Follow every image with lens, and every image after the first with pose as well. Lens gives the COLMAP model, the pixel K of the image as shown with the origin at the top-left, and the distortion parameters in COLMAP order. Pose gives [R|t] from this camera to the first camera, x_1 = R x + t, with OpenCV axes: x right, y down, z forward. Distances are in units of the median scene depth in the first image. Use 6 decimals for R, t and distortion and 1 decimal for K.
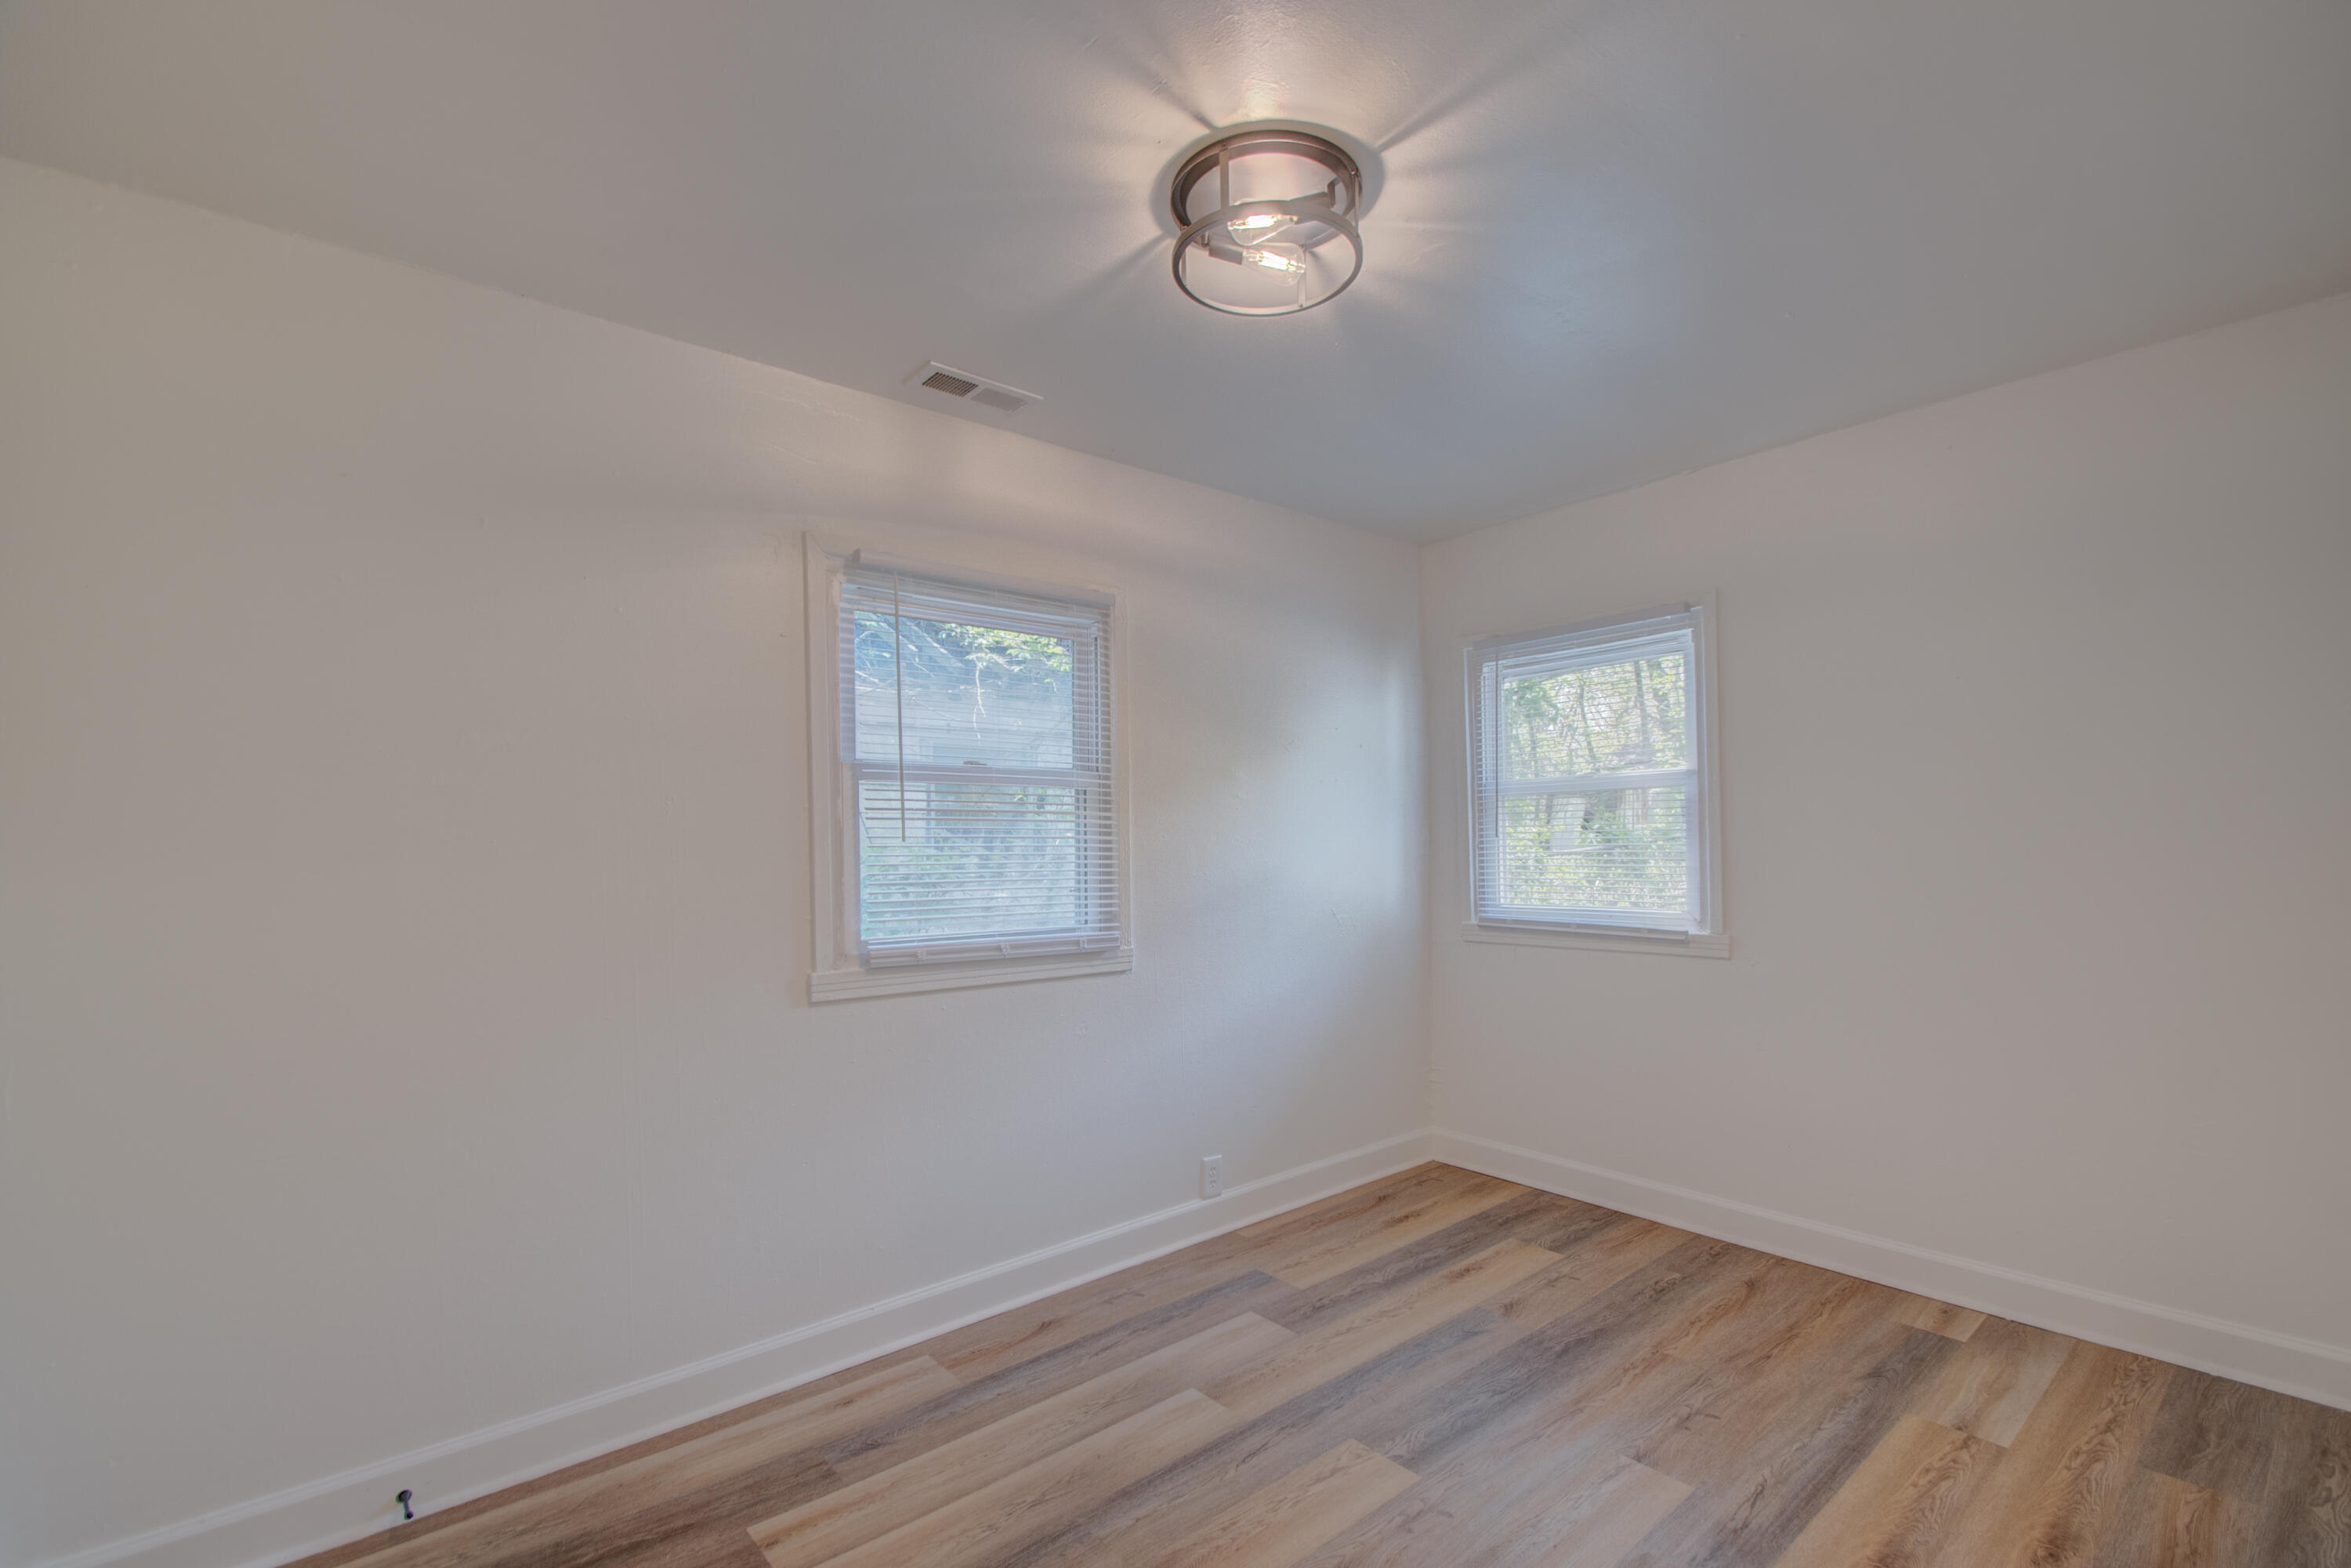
lens RADIAL K [[1078.1, 0, 1182.9], [0, 1078.1, 847.8], [0, 0, 1]] dist [-0.002848, -0.000233]
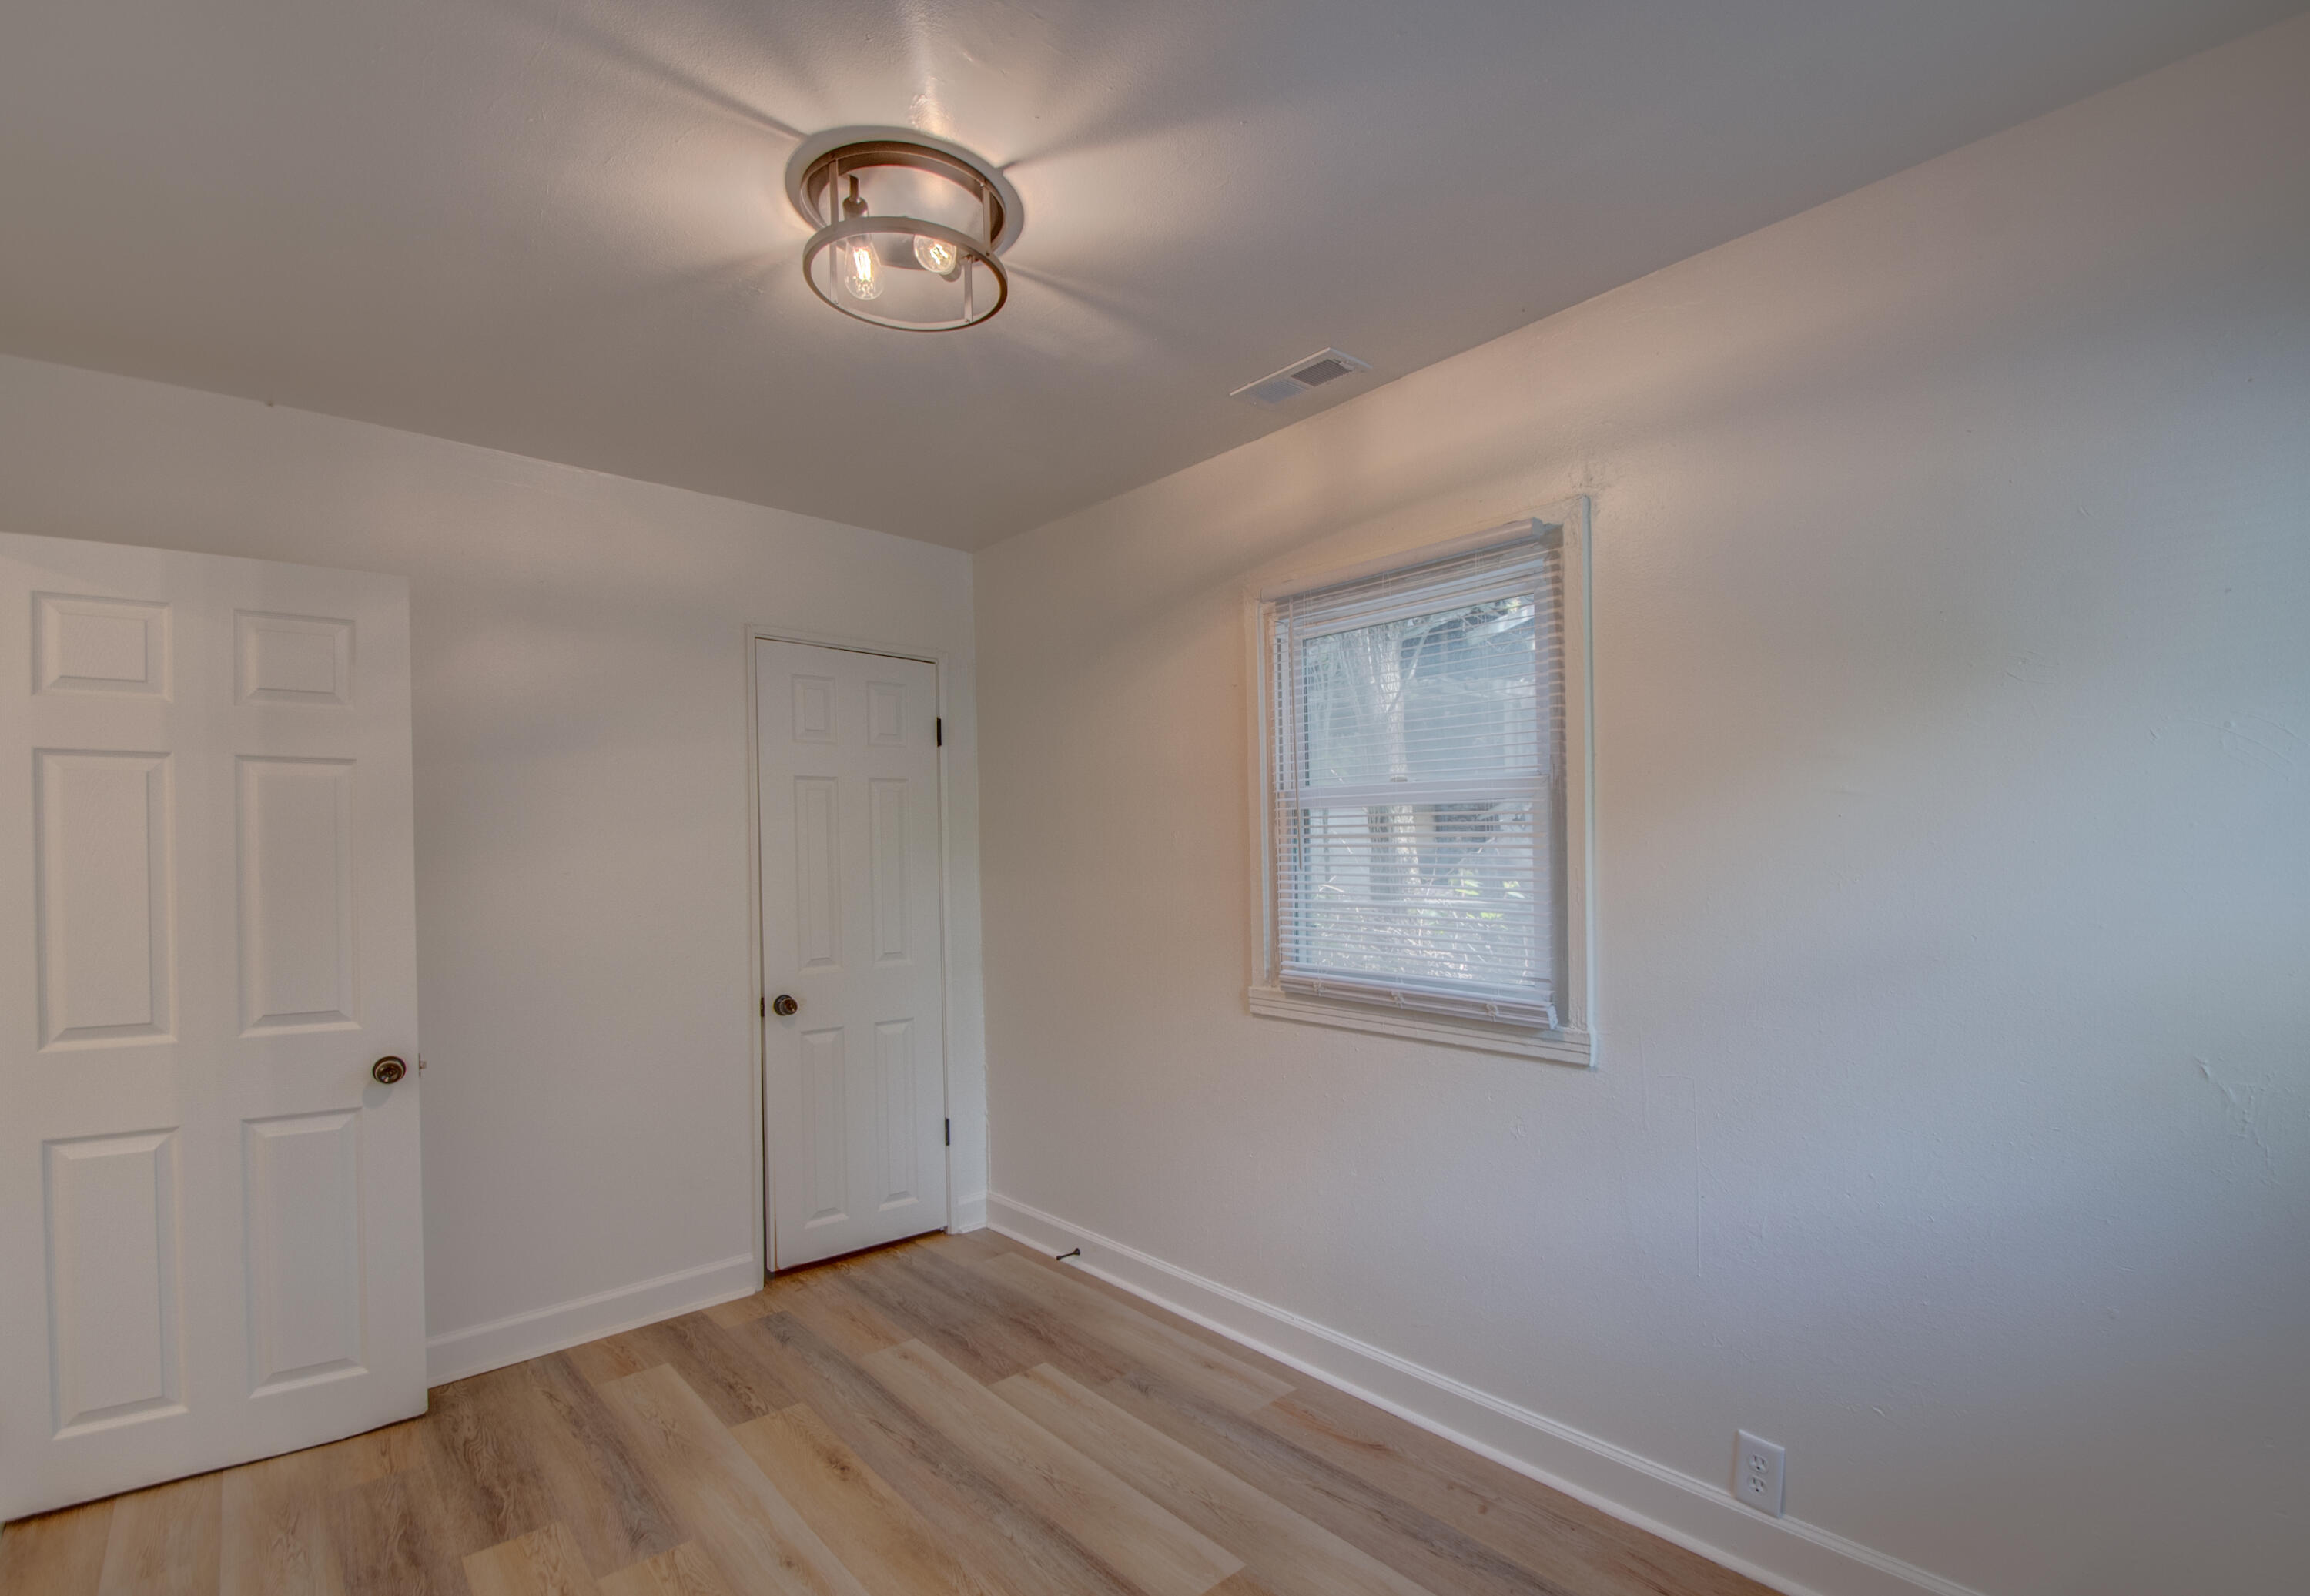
lens RADIAL K [[1099.5, 0, 1153.2], [0, 1099.5, 873.8], [0, 0, 1]] dist [0.001593, -0.000156]
pose [[-0.022155, 0.036208, -0.999099, 0.773717], [0.014567, 0.999250, 0.035890, -0.041723], [0.999648, -0.013759, -0.022666, 0.912553]]
